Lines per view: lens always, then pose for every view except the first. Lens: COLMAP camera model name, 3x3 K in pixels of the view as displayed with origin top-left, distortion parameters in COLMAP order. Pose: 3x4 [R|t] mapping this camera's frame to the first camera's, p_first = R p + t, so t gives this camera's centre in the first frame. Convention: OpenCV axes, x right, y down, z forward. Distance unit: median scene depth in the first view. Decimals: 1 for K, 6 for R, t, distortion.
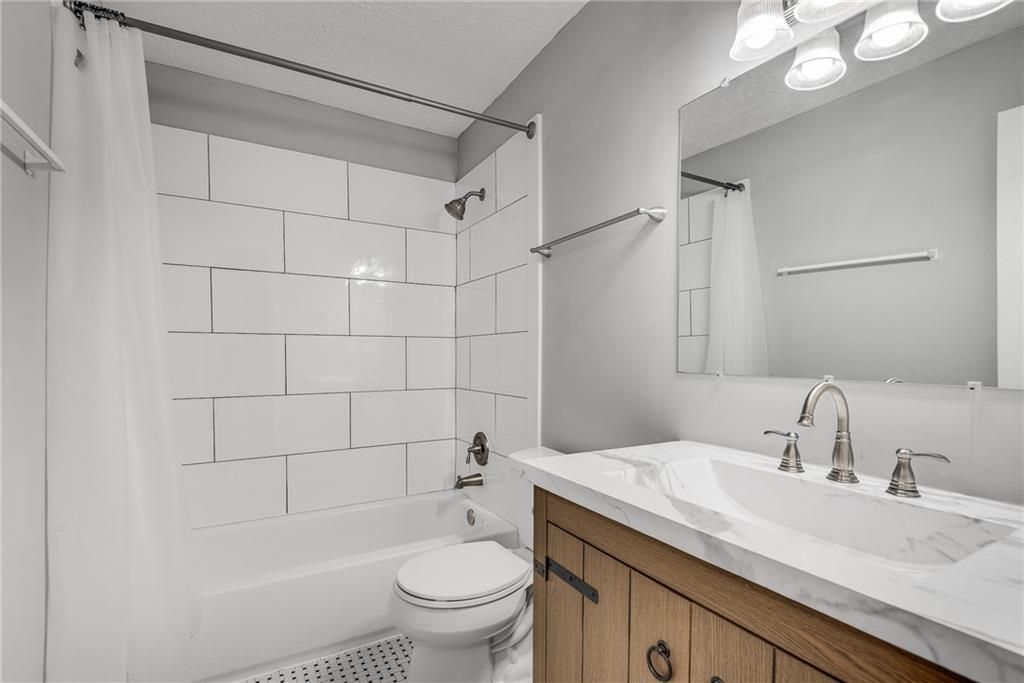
lens RADIAL K [[470.0, 0, 512.0], [0, 470.0, 341.5], [0, 0, 1]] dist [0.021429, -0.000285]
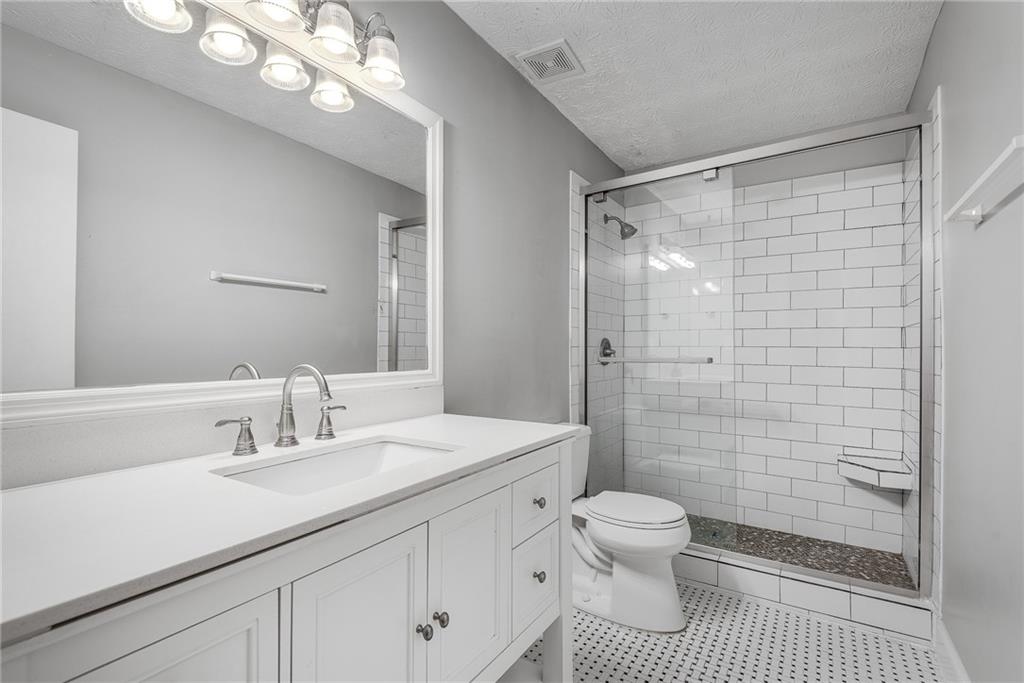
lens RADIAL K [[470.0, 0, 512.0], [0, 470.0, 341.5], [0, 0, 1]] dist [0.021429, -0.000285]
pose [[-0.468673, 0.000055, 0.883372, -0.582541], [-0.036424, 0.999148, -0.019387, 0.030191], [-0.882621, -0.041262, -0.468271, 0.996401]]
